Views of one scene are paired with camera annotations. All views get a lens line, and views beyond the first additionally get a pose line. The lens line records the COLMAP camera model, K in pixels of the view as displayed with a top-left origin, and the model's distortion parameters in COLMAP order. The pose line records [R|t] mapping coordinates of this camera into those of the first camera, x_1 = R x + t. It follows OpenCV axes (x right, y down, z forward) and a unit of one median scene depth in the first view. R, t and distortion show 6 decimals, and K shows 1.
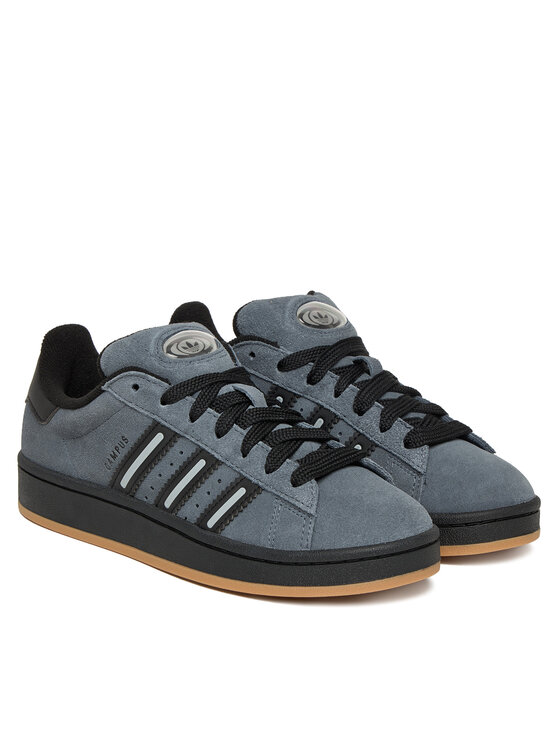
lens RADIAL K [[1660.3, 0, 280.5], [0, 1660.3, 372.7], [0, 0, 1]] dist [-0.586683, 0.000000]
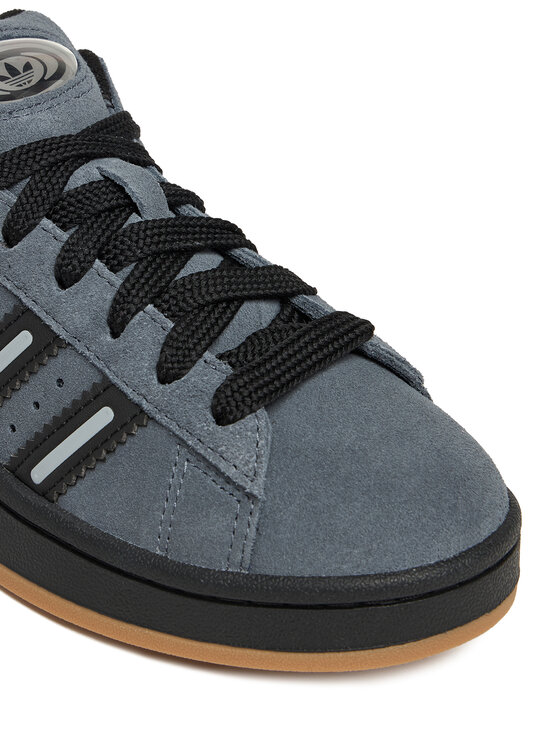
lens RADIAL K [[2292.7, 0, 279.5], [0, 2292.7, 373.8], [0, 0, 1]] dist [-0.082626, 0.000000]
pose [[0.998504, 0.039630, 0.037674, 0.000720], [-0.045574, 0.983877, 0.172941, -0.052400], [-0.030213, -0.174399, 0.984211, 0.361803]]
